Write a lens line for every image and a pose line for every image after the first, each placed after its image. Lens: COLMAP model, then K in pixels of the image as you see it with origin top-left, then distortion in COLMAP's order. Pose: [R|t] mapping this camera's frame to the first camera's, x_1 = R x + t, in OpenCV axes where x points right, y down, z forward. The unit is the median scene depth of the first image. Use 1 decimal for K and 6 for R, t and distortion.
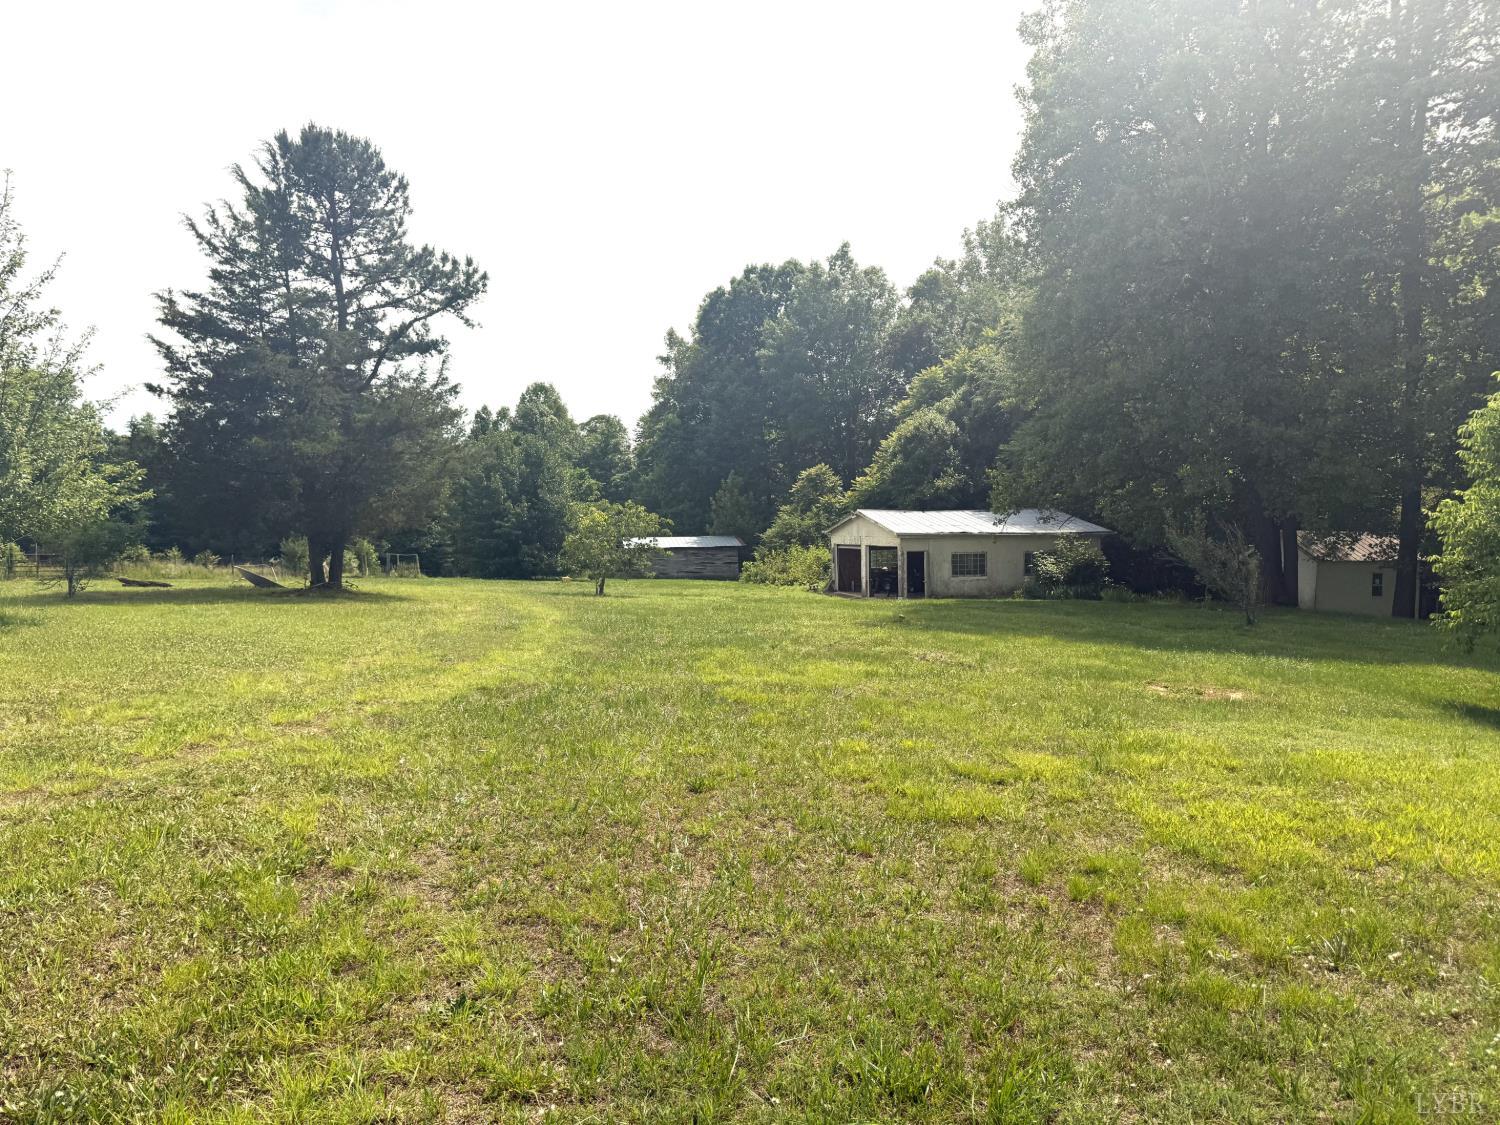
lens RADIAL K [[1064.0, 0, 748.0], [0, 1064.0, 560.2], [0, 0, 1]] dist [-0.012487, -0.001715]
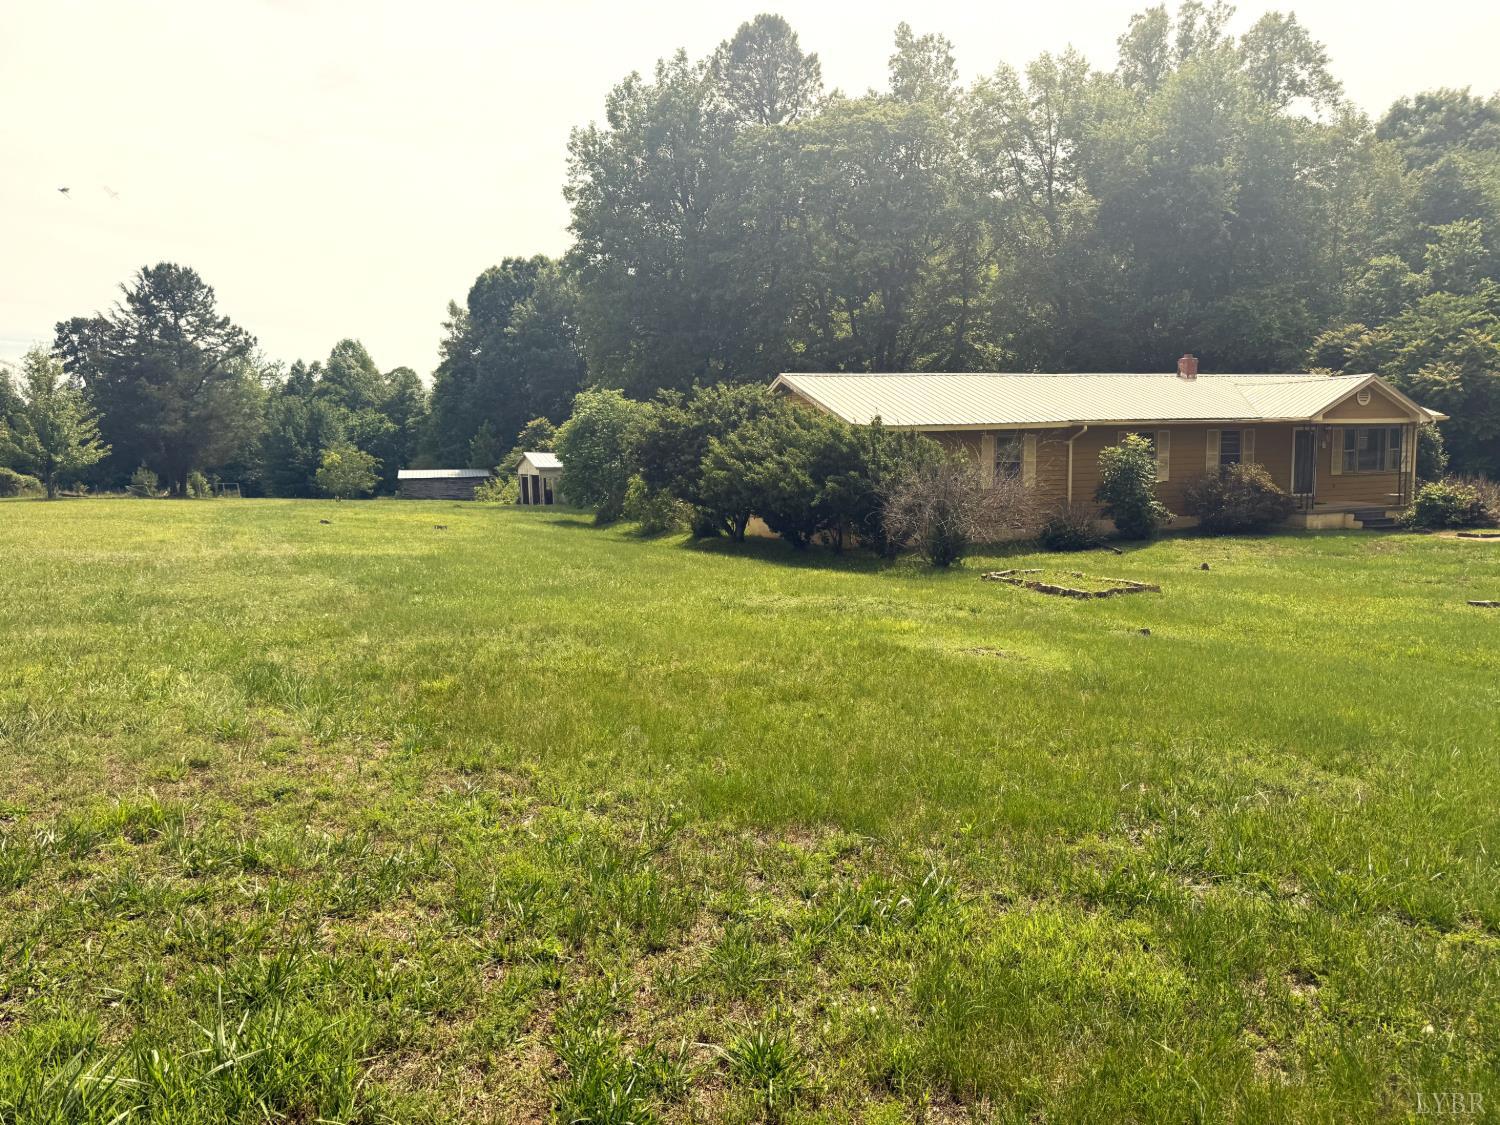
lens RADIAL K [[1064.0, 0, 752.4], [0, 1064.0, 562.2], [0, 0, 1]] dist [-0.012487, -0.001715]
pose [[0.990992, -0.011077, 0.133459, 0.115079], [0.002311, 0.997840, 0.065658, 0.006226], [-0.133898, -0.064758, 0.988877, -0.317321]]
